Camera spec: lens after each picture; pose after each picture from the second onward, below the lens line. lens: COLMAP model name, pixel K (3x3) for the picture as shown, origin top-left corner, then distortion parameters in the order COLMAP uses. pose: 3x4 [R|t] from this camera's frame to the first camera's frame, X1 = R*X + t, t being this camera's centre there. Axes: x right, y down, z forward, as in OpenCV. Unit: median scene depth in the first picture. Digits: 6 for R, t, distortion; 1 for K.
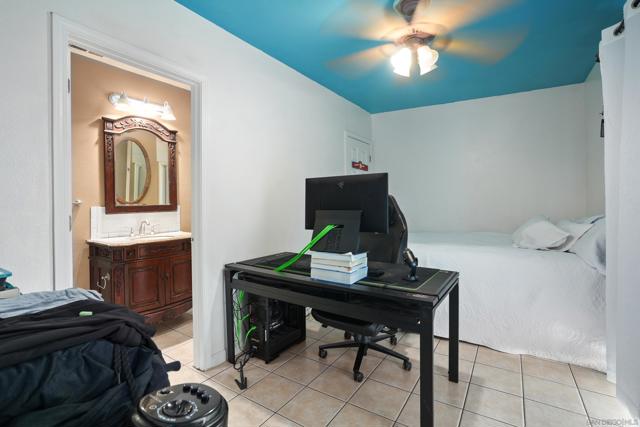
lens RADIAL K [[291.3, 0, 321.9], [0, 291.3, 208.7], [0, 0, 1]] dist [-0.044647, -0.000354]
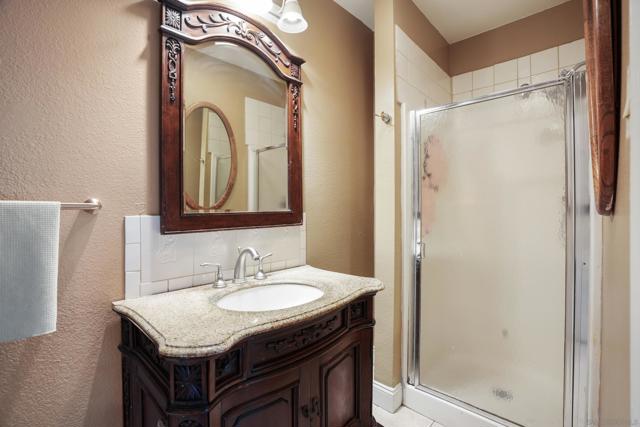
lens RADIAL K [[291.3, 0, 320.6], [0, 291.3, 214.3], [0, 0, 1]] dist [-0.044647, -0.000354]
pose [[0.981805, 0.001290, -0.189885, -0.386001], [-0.003077, 0.999954, -0.009115, -0.004732], [0.189865, 0.009534, 0.981764, 0.535925]]
